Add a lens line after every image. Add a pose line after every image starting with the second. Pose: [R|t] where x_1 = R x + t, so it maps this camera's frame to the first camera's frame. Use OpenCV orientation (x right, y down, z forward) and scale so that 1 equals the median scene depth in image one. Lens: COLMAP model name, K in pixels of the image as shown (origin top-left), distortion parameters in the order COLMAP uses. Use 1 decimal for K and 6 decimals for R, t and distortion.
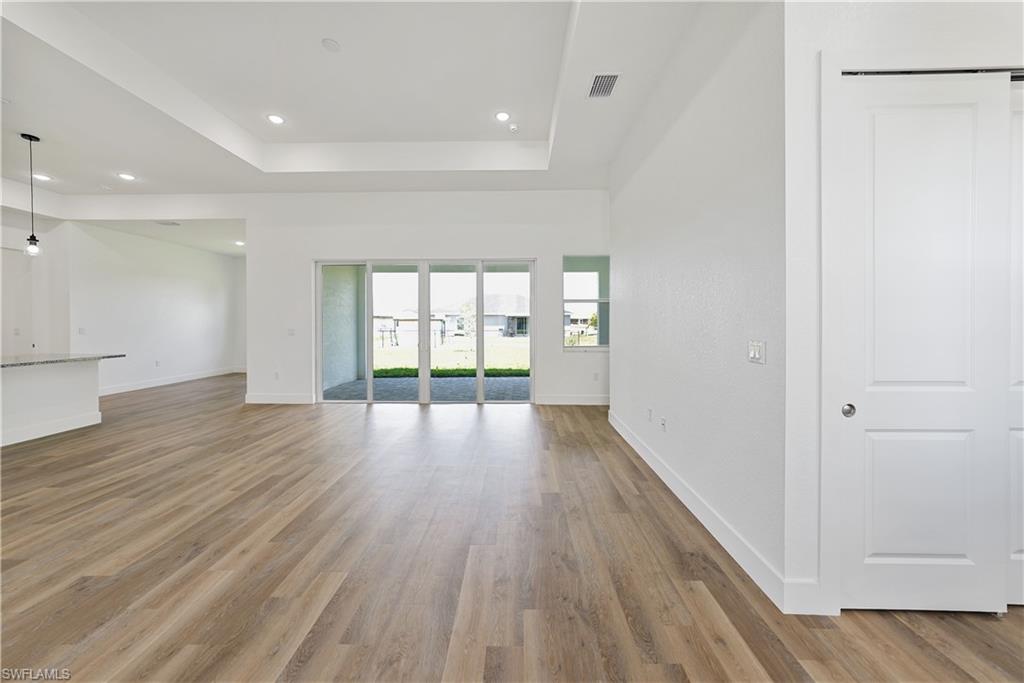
lens RADIAL K [[358.7, 0, 509.6], [0, 358.7, 319.1], [0, 0, 1]] dist [0.010807, 0.000099]
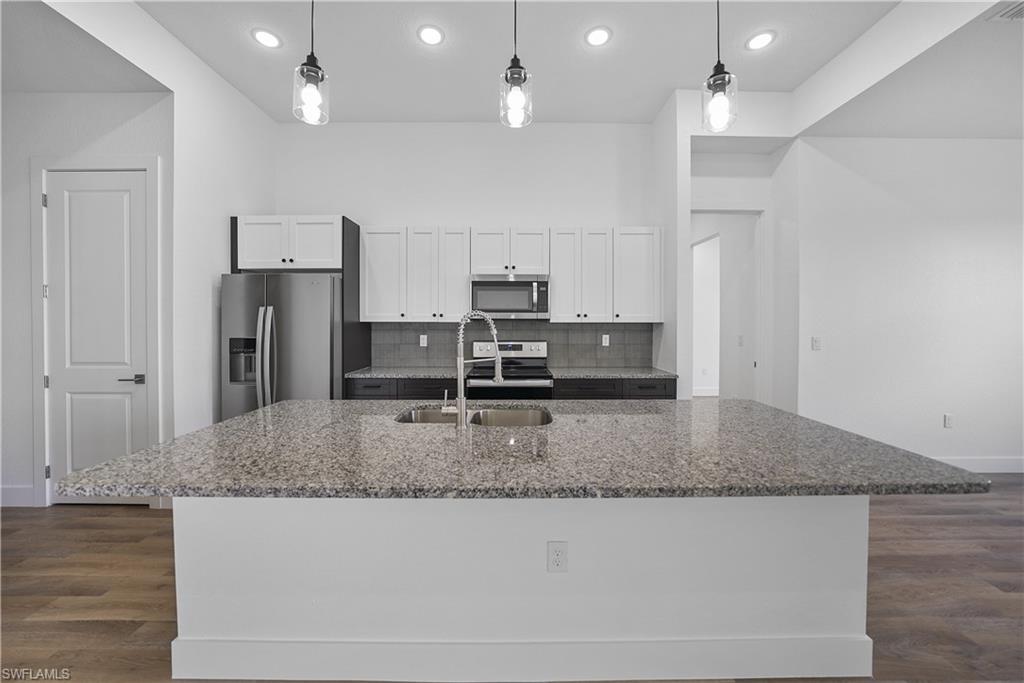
lens RADIAL K [[371.6, 0, 509.1], [0, 371.6, 330.4], [0, 0, 1]] dist [-0.017359, 0.000098]
pose [[0.027163, 0.009440, -0.999586, -1.083969], [0.003050, 0.999950, 0.009526, 0.011496], [0.999626, -0.003307, 0.027133, 0.889609]]
